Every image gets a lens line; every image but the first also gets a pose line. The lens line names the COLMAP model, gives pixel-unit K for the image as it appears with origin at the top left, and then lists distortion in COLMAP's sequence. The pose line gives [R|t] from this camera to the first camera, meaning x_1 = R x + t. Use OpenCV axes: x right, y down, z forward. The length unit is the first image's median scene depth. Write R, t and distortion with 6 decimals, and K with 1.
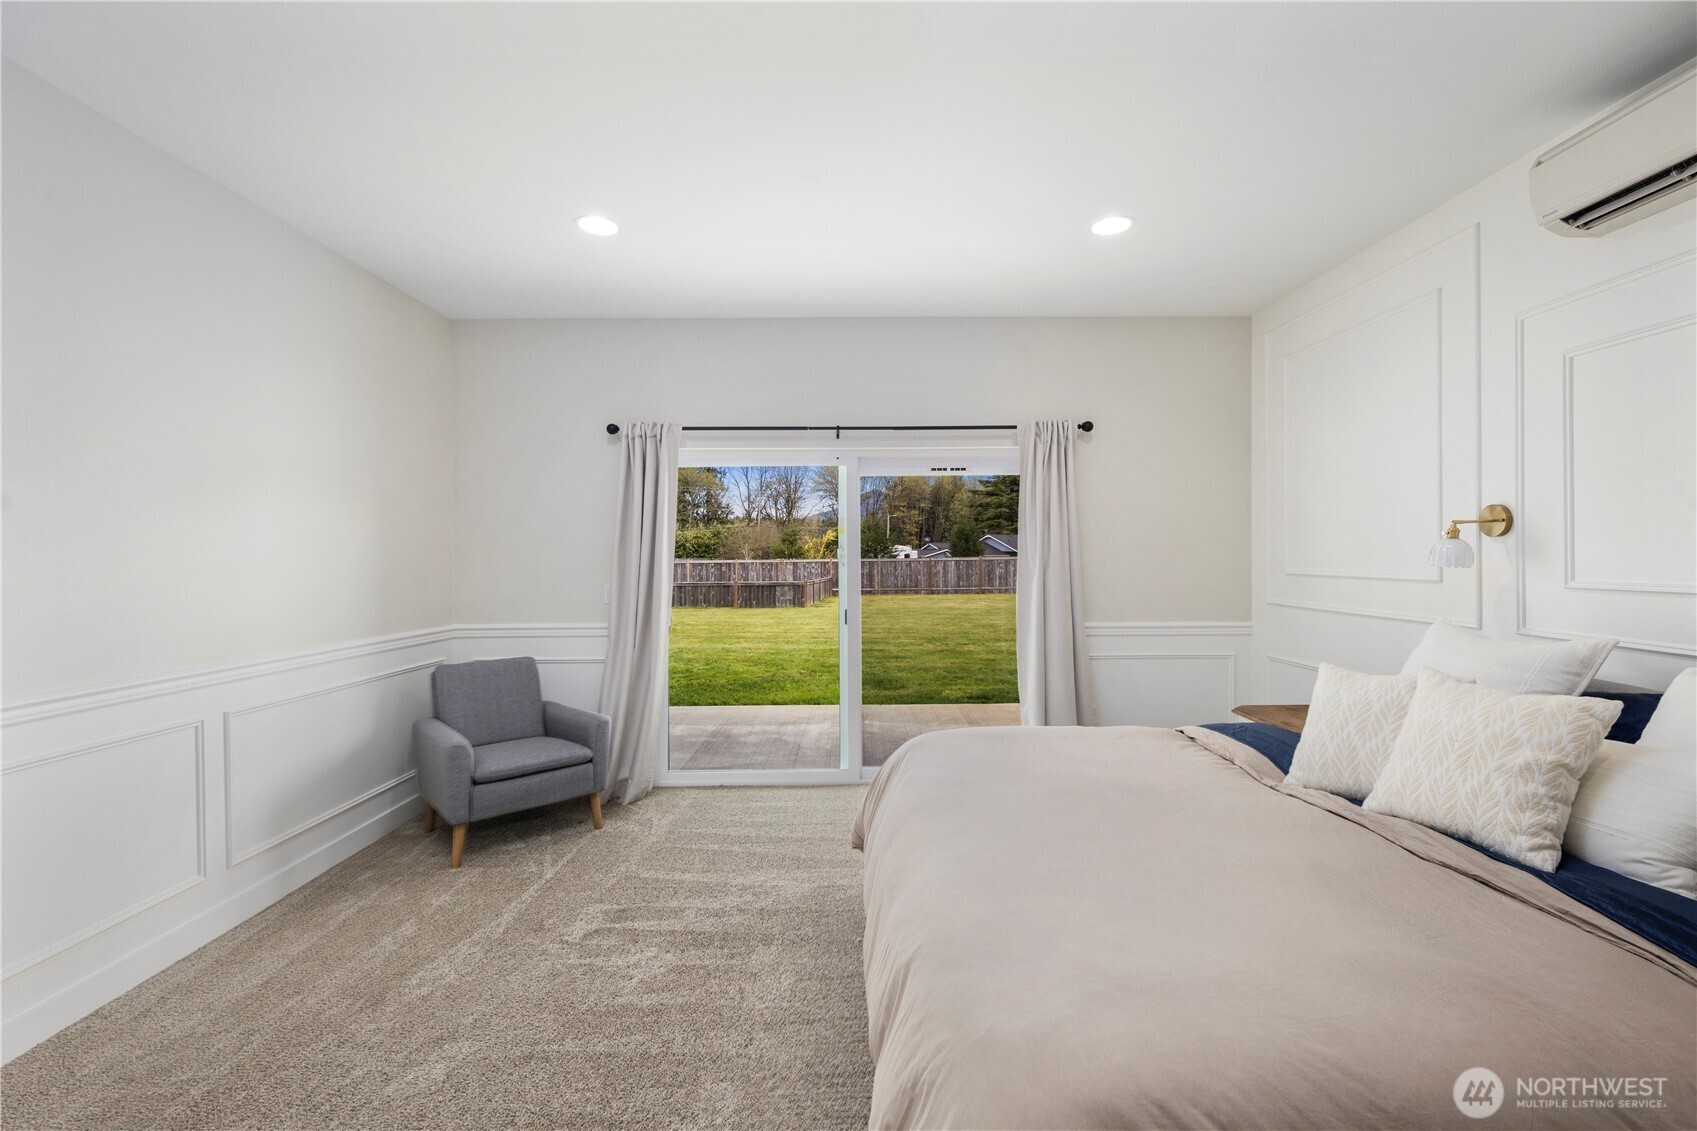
lens RADIAL K [[743.3, 0, 858.6], [0, 743.3, 555.5], [0, 0, 1]] dist [0.010595, -0.005673]
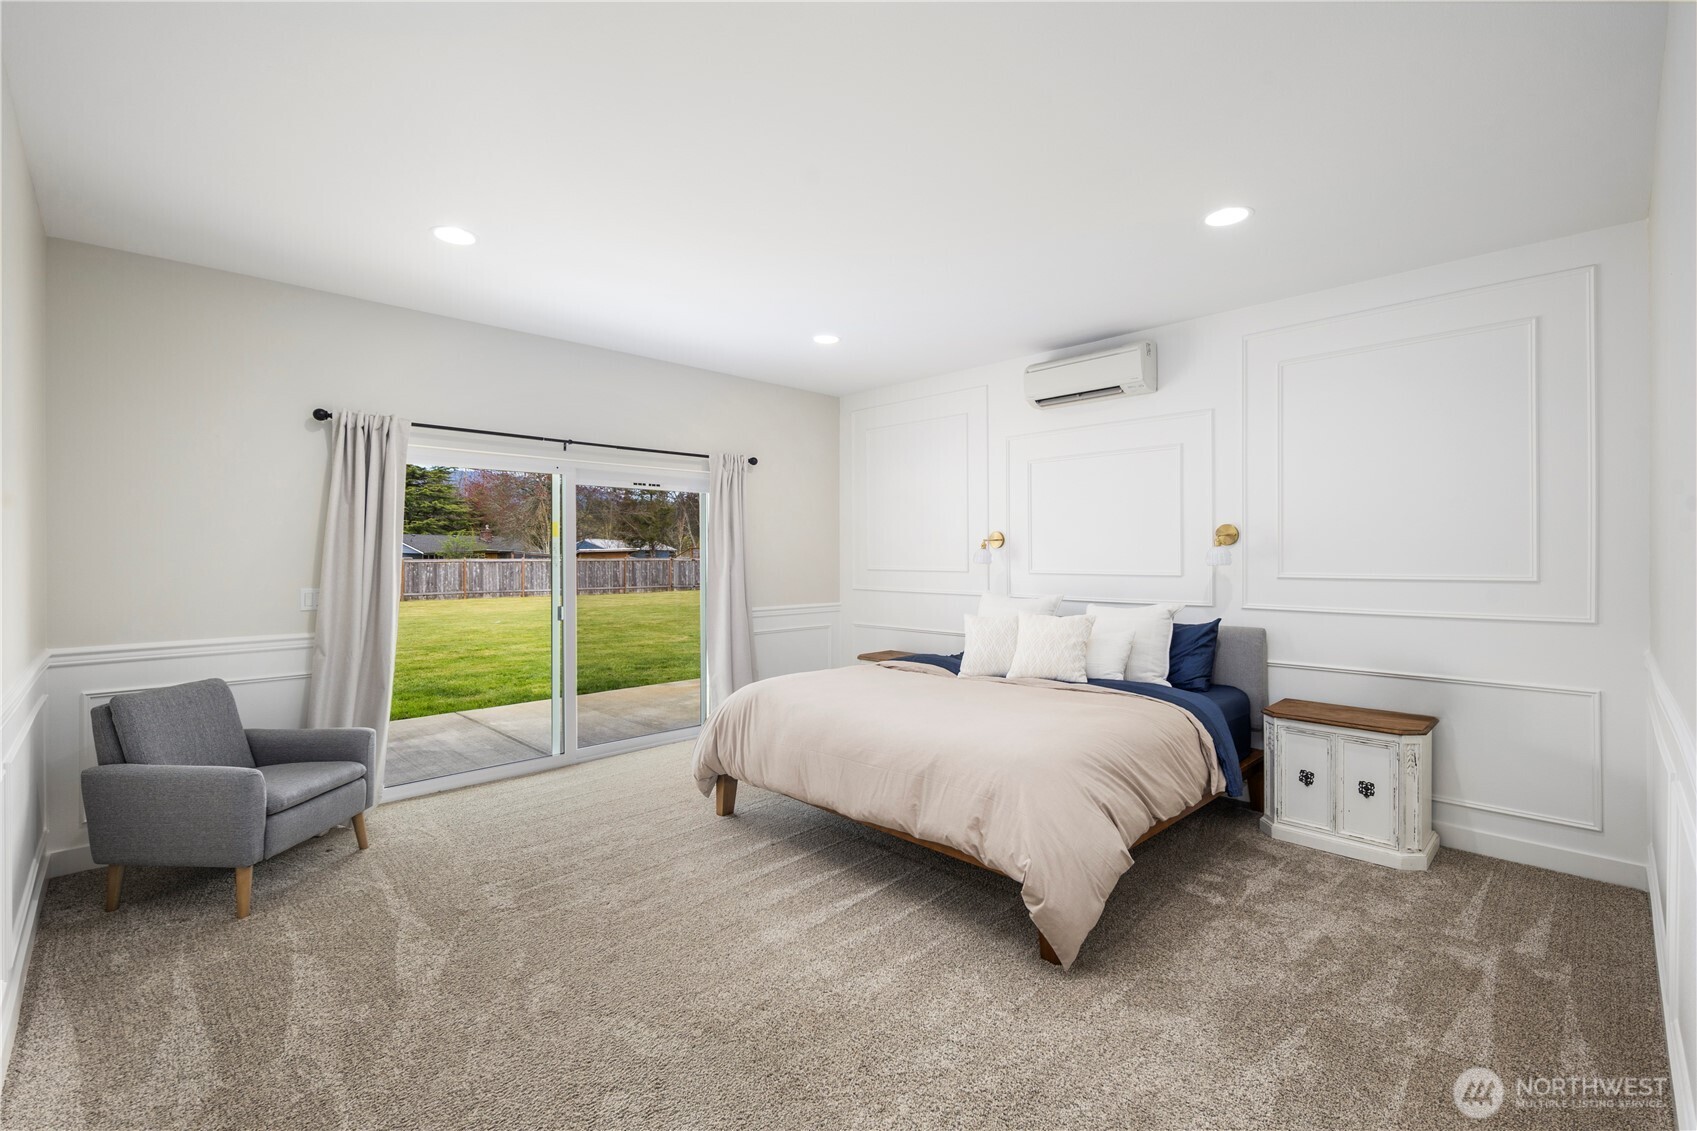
lens RADIAL K [[743.3, 0, 858.6], [0, 743.3, 555.5], [0, 0, 1]] dist [0.010595, -0.005673]
pose [[0.714480, 0.004129, 0.699644, -0.505067], [-0.001628, 0.999990, -0.004240, 0.001680], [-0.699654, 0.001890, 0.714479, -0.092784]]
